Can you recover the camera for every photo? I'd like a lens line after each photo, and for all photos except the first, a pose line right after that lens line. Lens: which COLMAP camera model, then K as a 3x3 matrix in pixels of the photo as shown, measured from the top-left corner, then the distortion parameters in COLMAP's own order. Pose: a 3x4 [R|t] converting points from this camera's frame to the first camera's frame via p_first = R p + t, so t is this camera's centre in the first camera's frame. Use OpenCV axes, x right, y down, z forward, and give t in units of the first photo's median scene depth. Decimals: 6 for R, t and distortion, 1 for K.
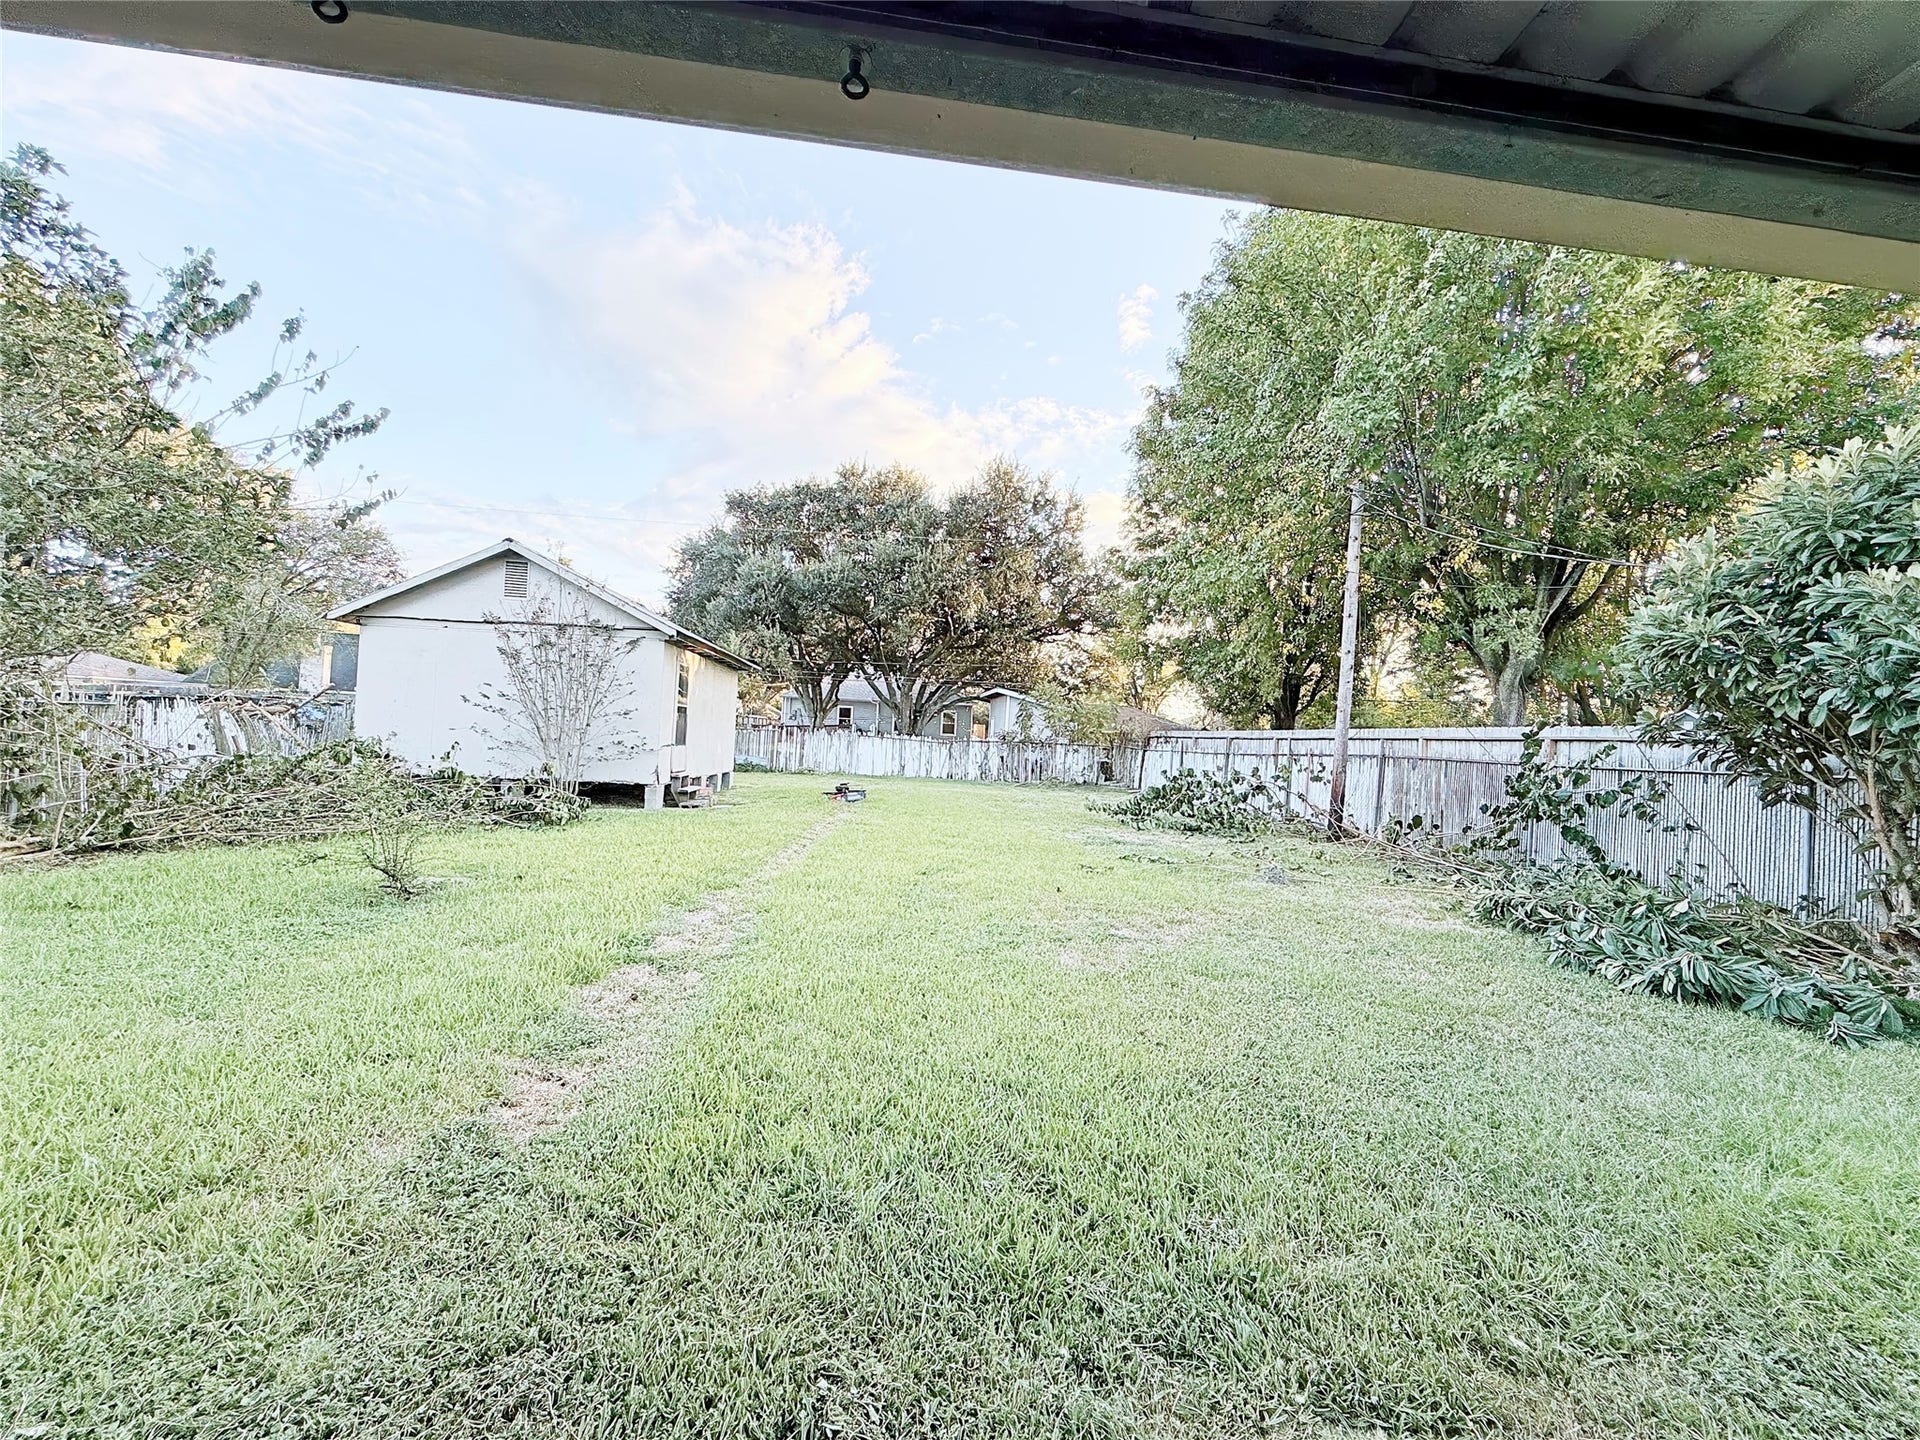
lens RADIAL K [[781.6, 0, 960.2], [0, 781.6, 724.8], [0, 0, 1]] dist [0.001567, 0.000481]
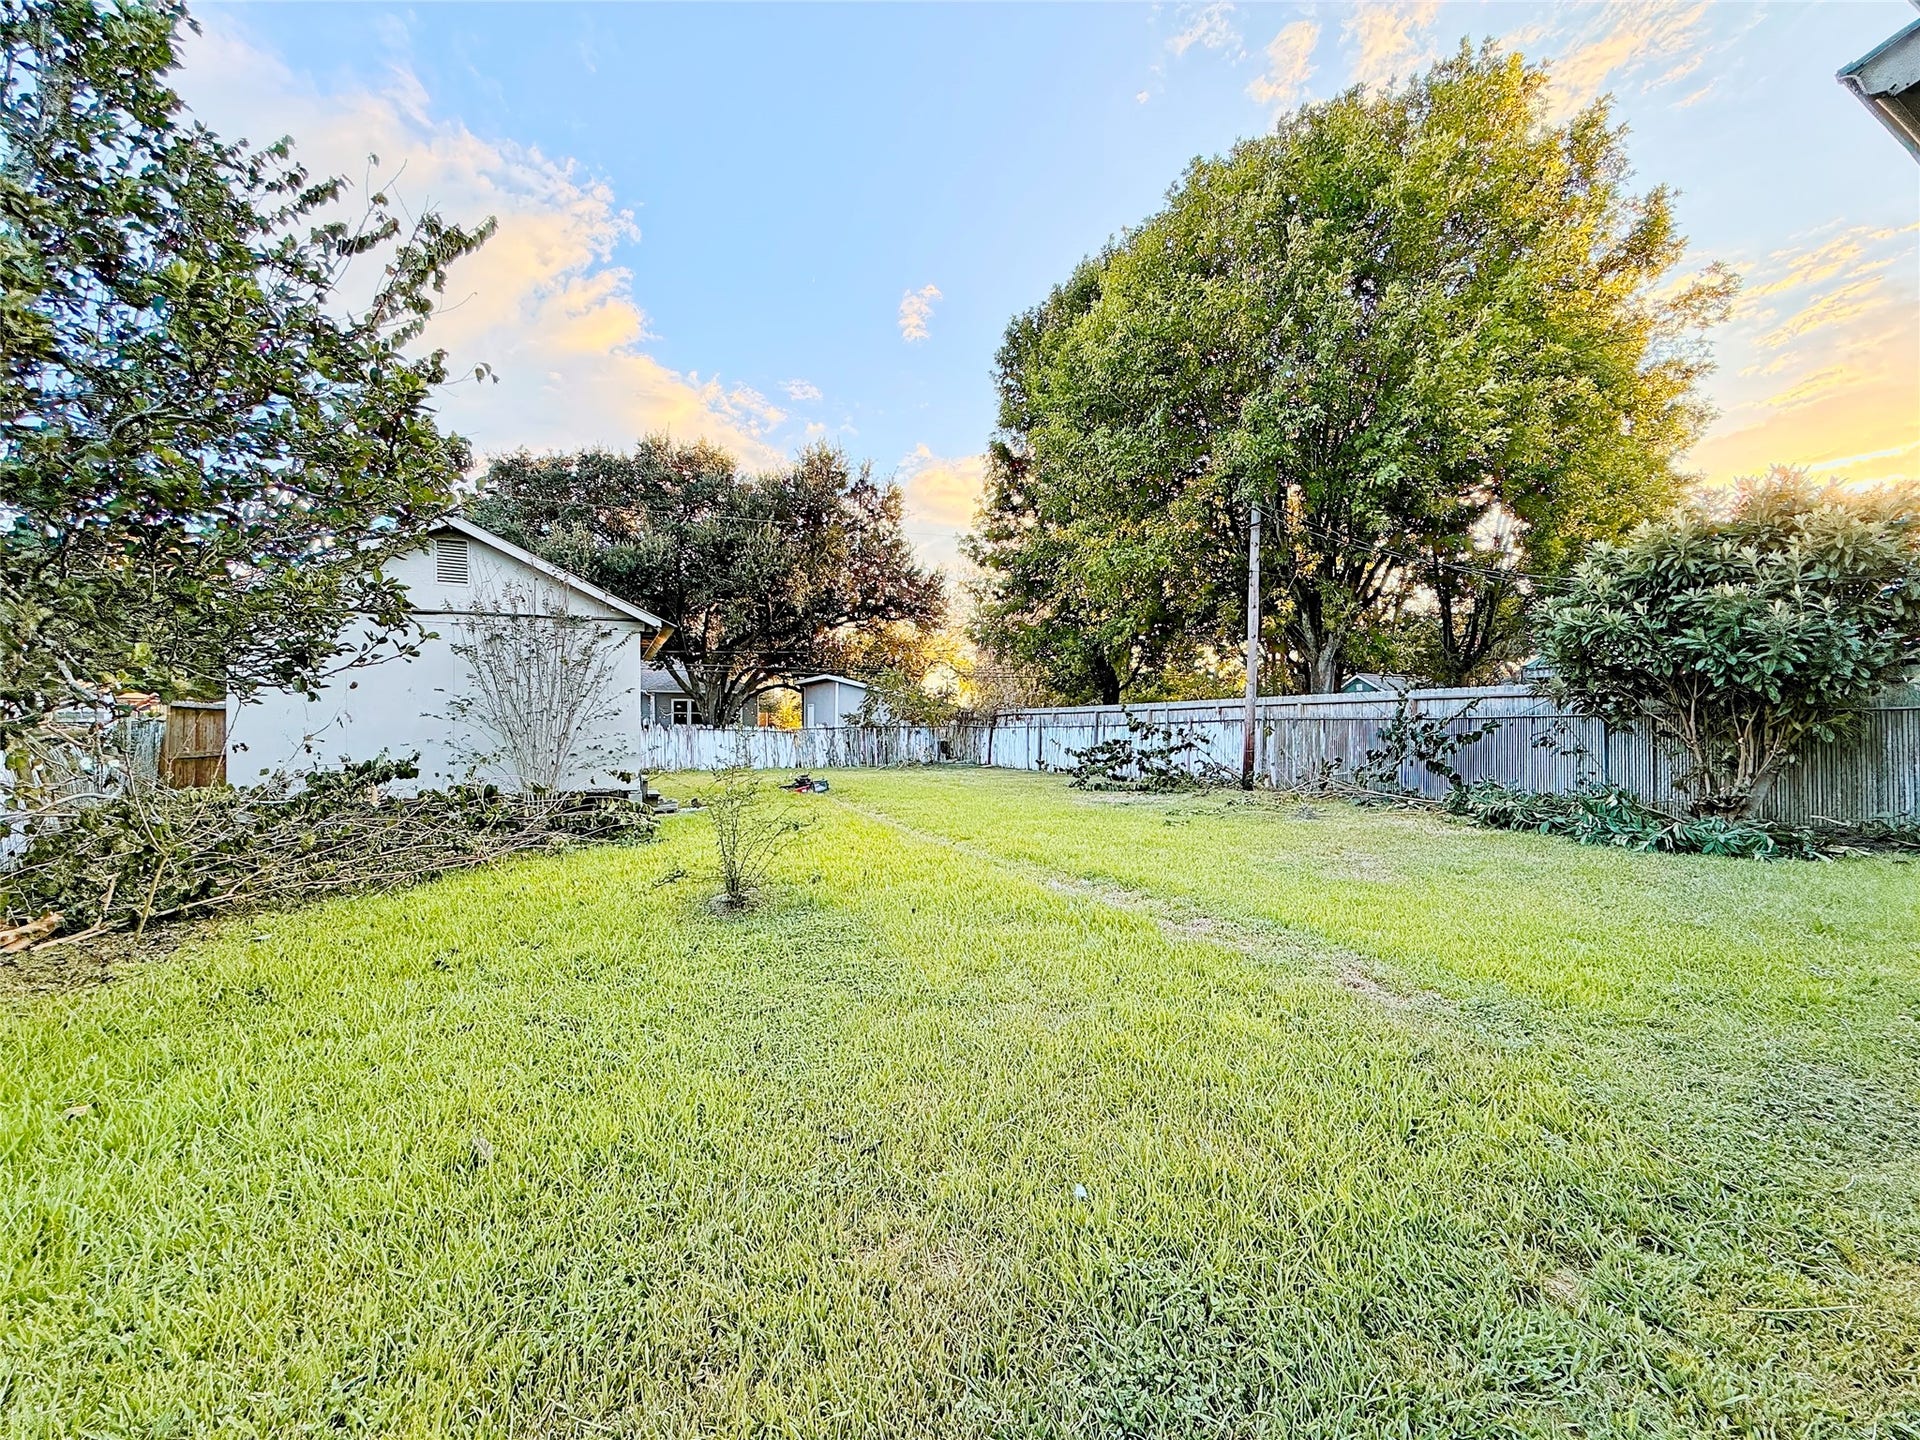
lens RADIAL K [[781.6, 0, 966.5], [0, 781.6, 737.3], [0, 0, 1]] dist [-0.049142, 0.035801]
pose [[0.927838, -0.059625, 0.368186, -0.169564], [0.046011, 0.997897, 0.045654, -0.004472], [-0.370134, -0.025419, 0.928631, 0.010592]]
